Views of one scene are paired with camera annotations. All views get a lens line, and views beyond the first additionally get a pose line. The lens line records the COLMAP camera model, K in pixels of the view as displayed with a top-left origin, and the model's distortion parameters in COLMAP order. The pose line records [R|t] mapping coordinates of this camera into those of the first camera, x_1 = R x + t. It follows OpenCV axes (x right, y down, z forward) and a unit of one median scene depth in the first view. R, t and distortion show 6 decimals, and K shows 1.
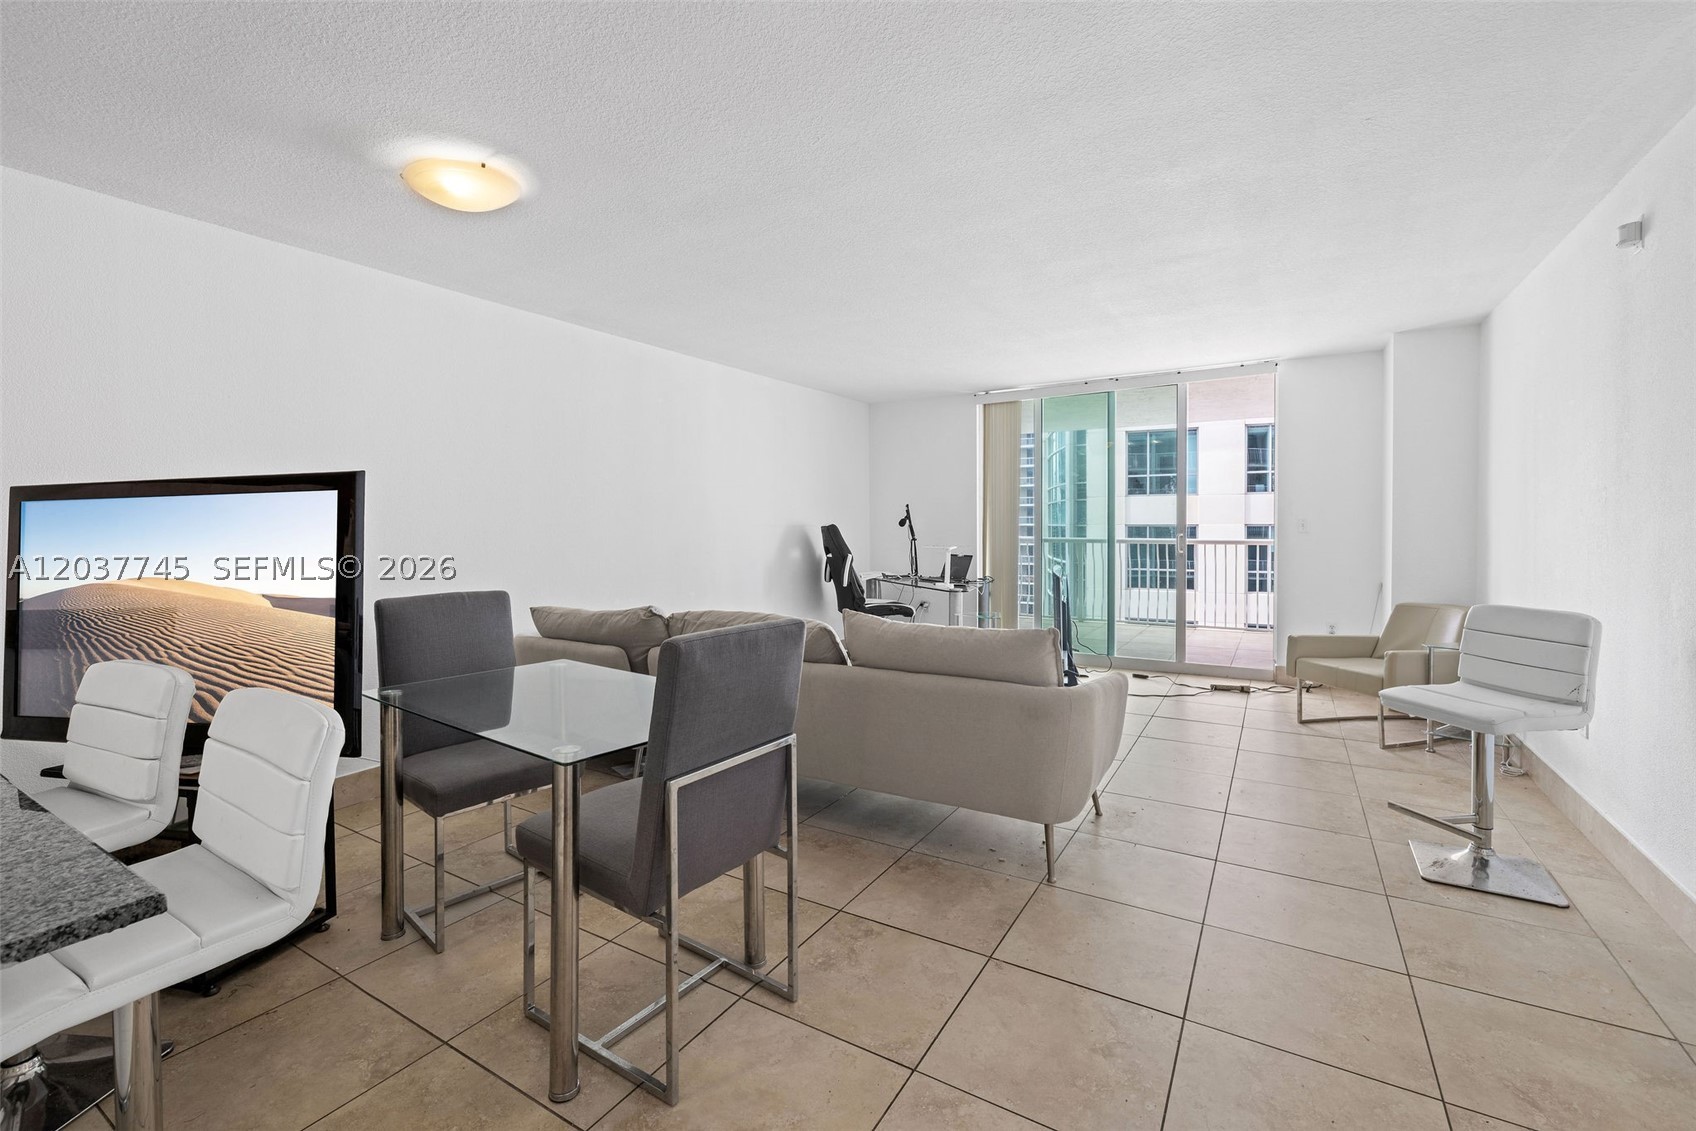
lens RADIAL K [[726.9, 0, 841.4], [0, 726.9, 534.3], [0, 0, 1]] dist [0.000454, -0.000112]
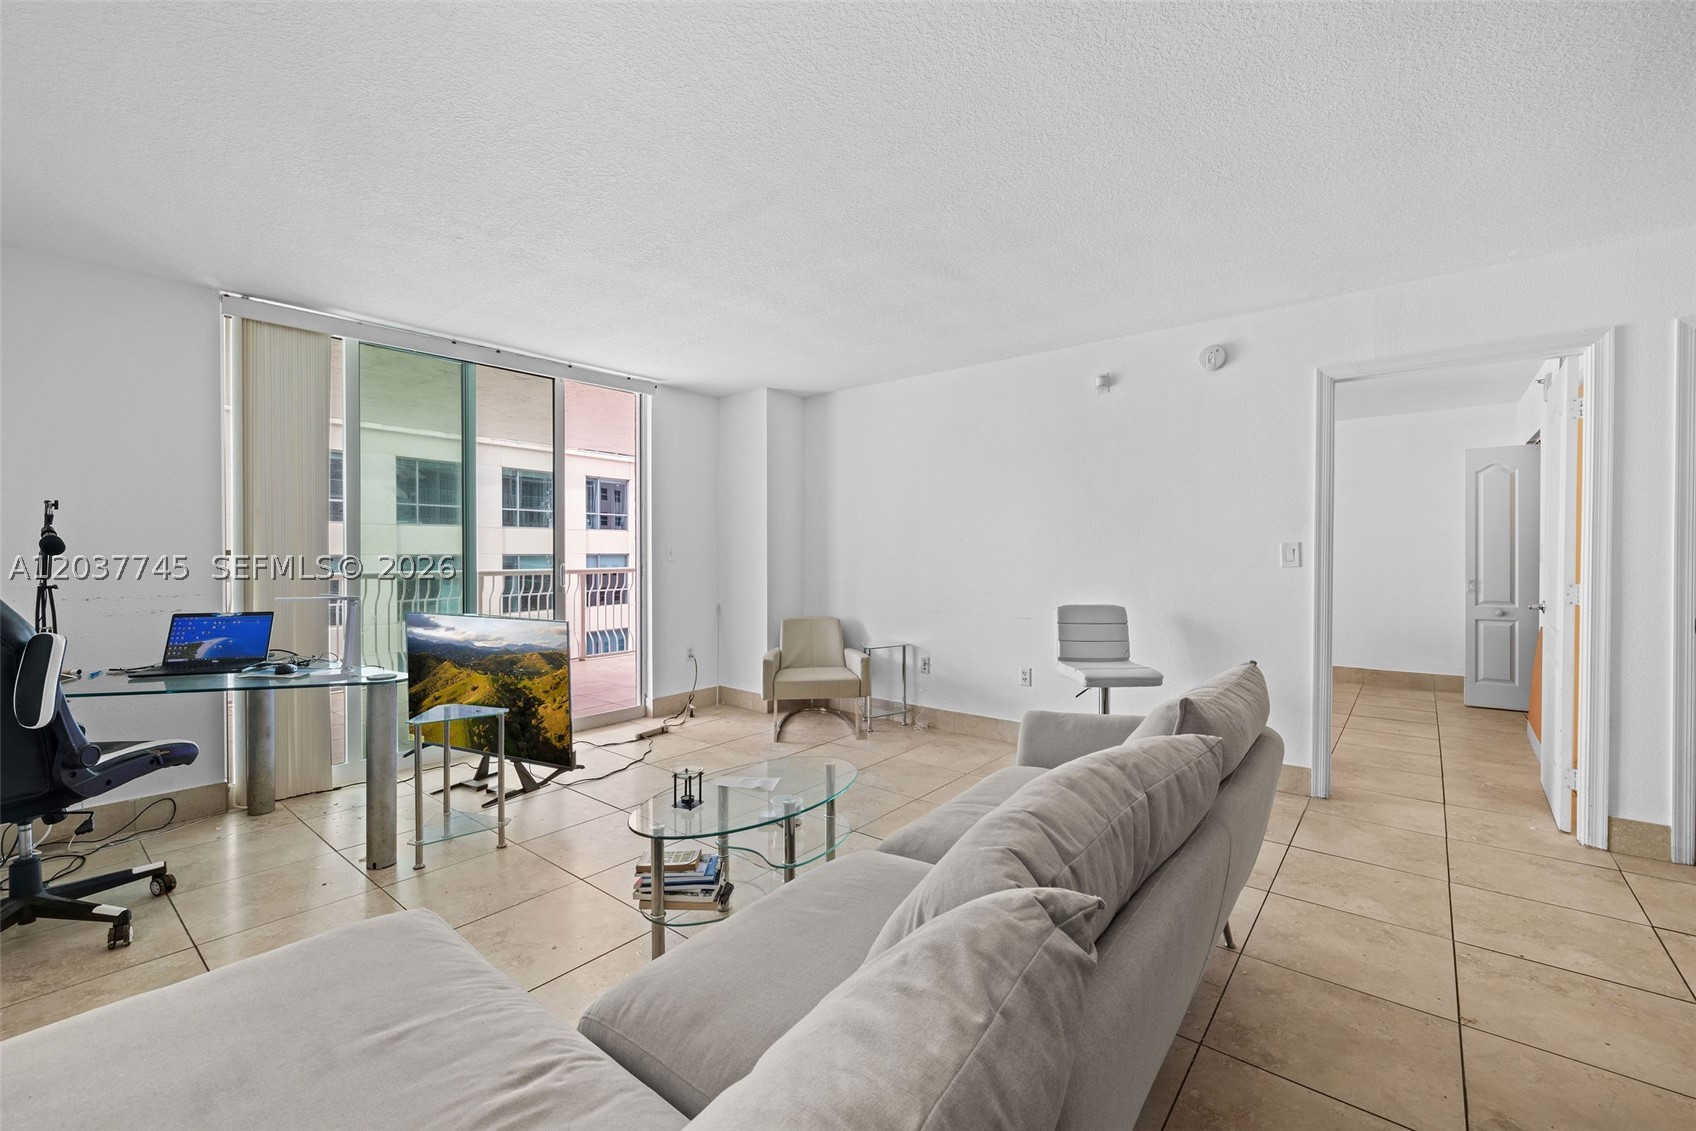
lens RADIAL K [[706.4, 0, 840.6], [0, 706.4, 560.4], [0, 0, 1]] dist [-0.002000, -0.000426]
pose [[0.140511, -0.007511, 0.990051, -0.272600], [0.013525, 0.999892, 0.005666, -0.004945], [-0.989987, 0.012594, 0.140598, 0.576590]]
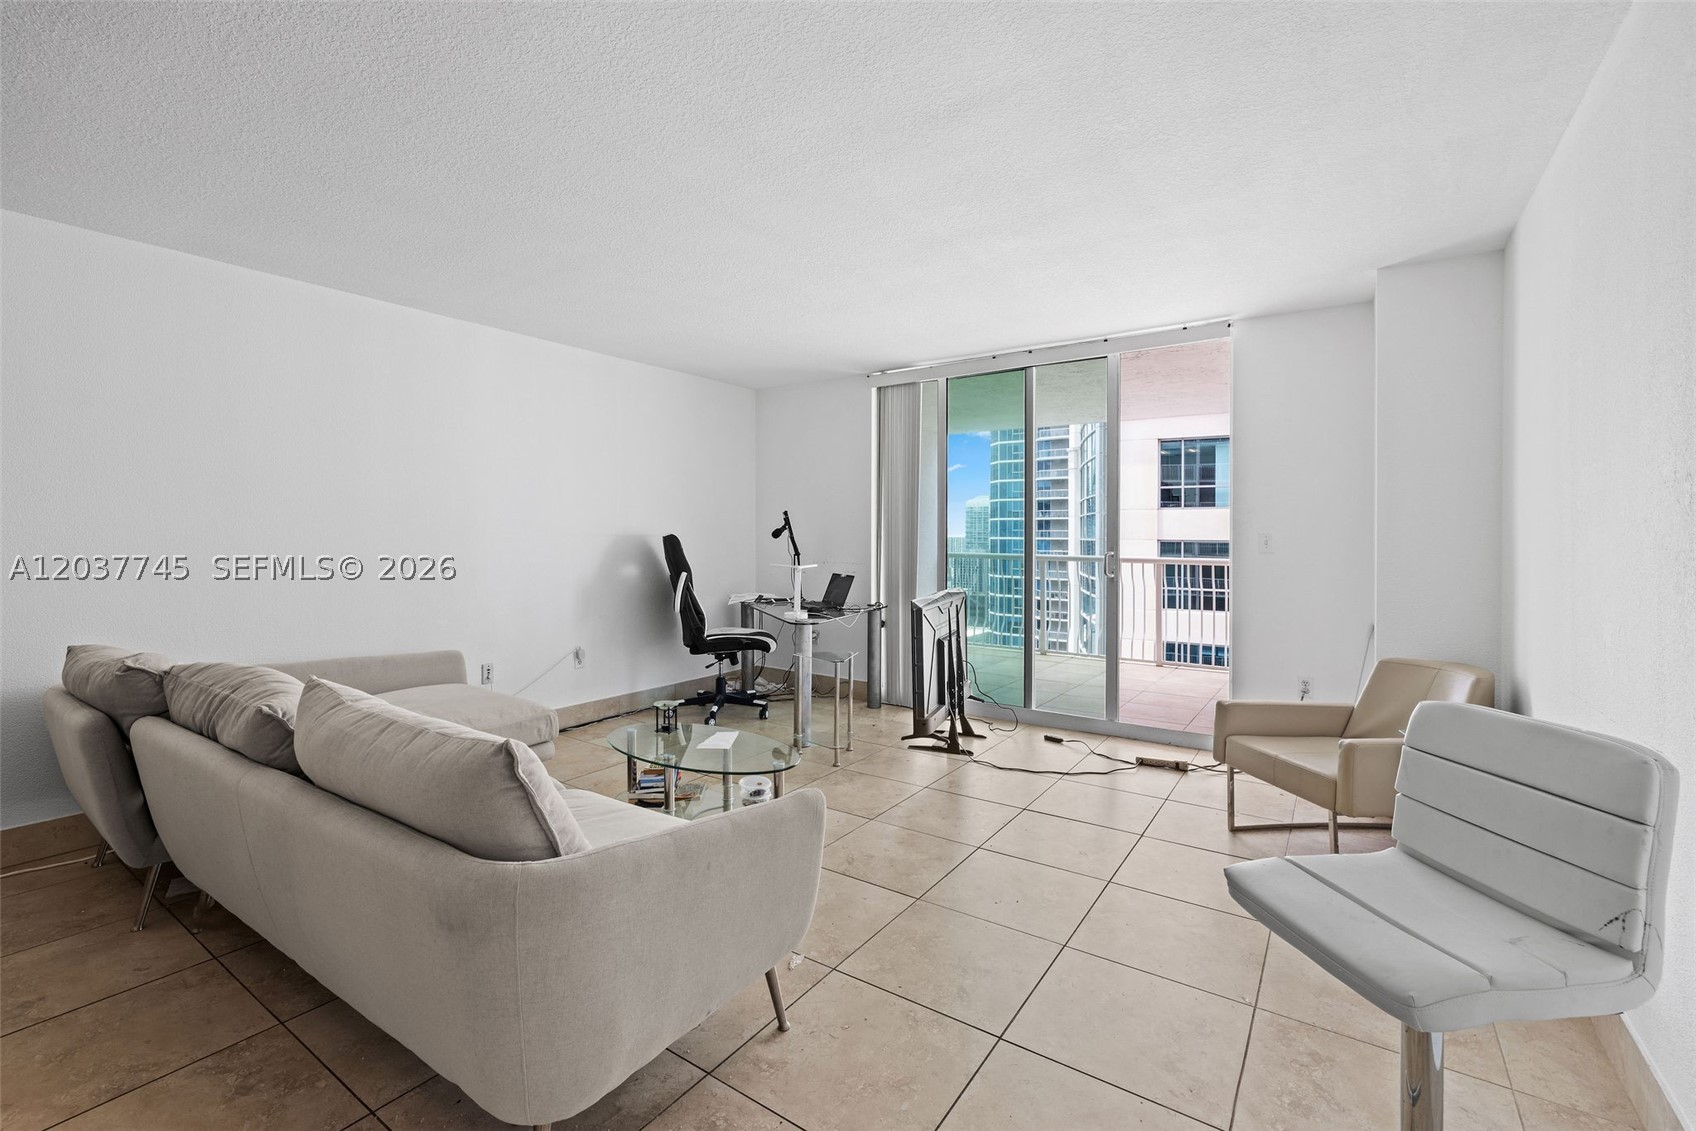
lens RADIAL K [[737.7, 0, 834.2], [0, 737.7, 530.8], [0, 0, 1]] dist [-0.001250, -0.000169]
pose [[0.997774, 0.011023, -0.065771, 0.227203], [-0.012398, 0.999712, -0.020528, -0.003153], [0.065526, 0.021298, 0.997624, 0.209216]]
